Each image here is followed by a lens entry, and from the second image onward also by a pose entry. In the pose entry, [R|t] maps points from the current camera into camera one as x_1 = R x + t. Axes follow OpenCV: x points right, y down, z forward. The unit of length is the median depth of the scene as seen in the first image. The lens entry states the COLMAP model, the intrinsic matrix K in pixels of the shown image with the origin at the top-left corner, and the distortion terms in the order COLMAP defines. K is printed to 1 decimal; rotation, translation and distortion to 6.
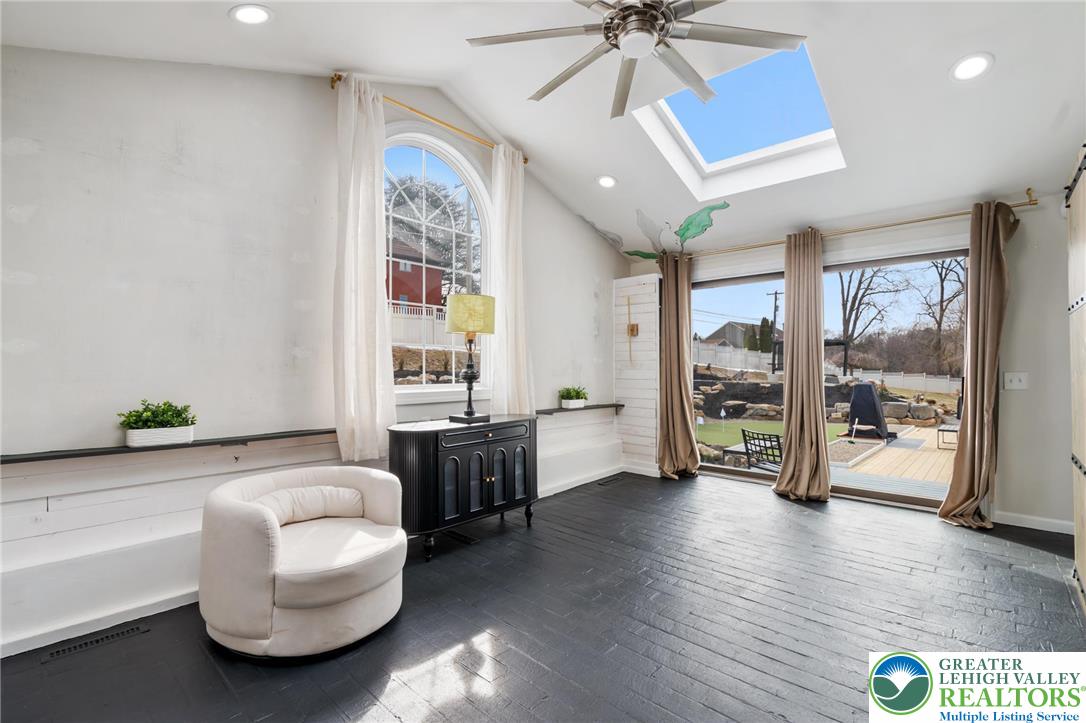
lens RADIAL K [[483.6, 0, 541.7], [0, 483.6, 368.8], [0, 0, 1]] dist [-0.002225, -0.001237]
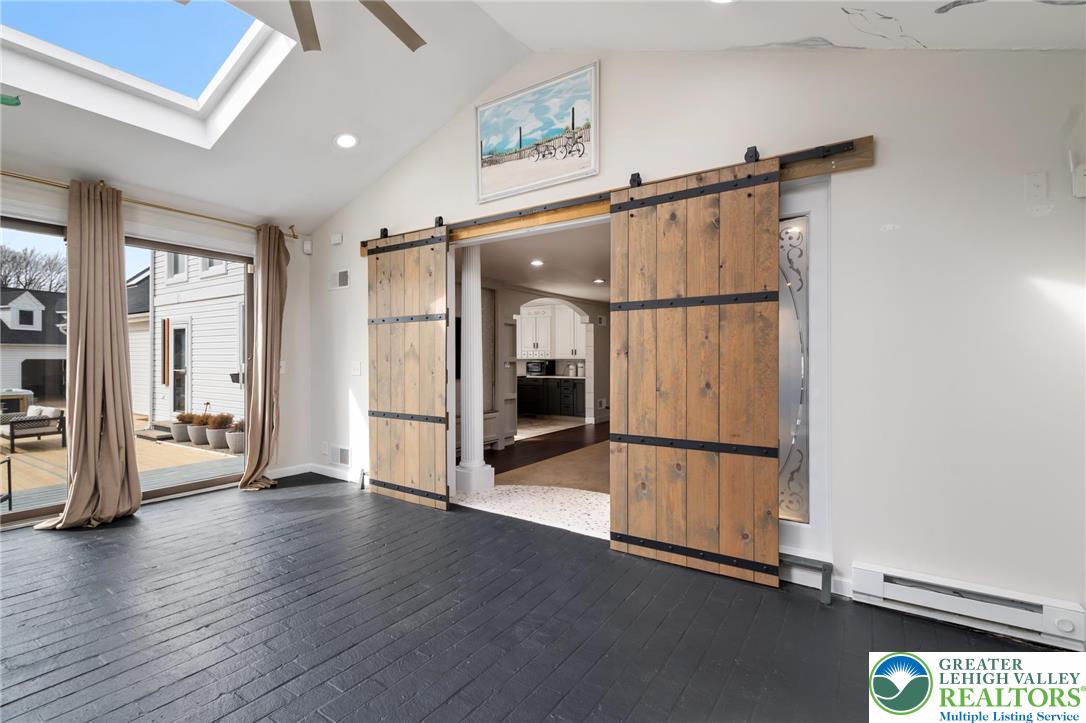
lens RADIAL K [[483.6, 0, 546.9], [0, 483.6, 359.8], [0, 0, 1]] dist [-0.002225, -0.001237]
pose [[-0.166750, -0.002098, 0.985997, -0.378485], [0.001845, 0.999995, 0.002440, 0.001918], [-0.985998, 0.002226, -0.166745, 0.430480]]
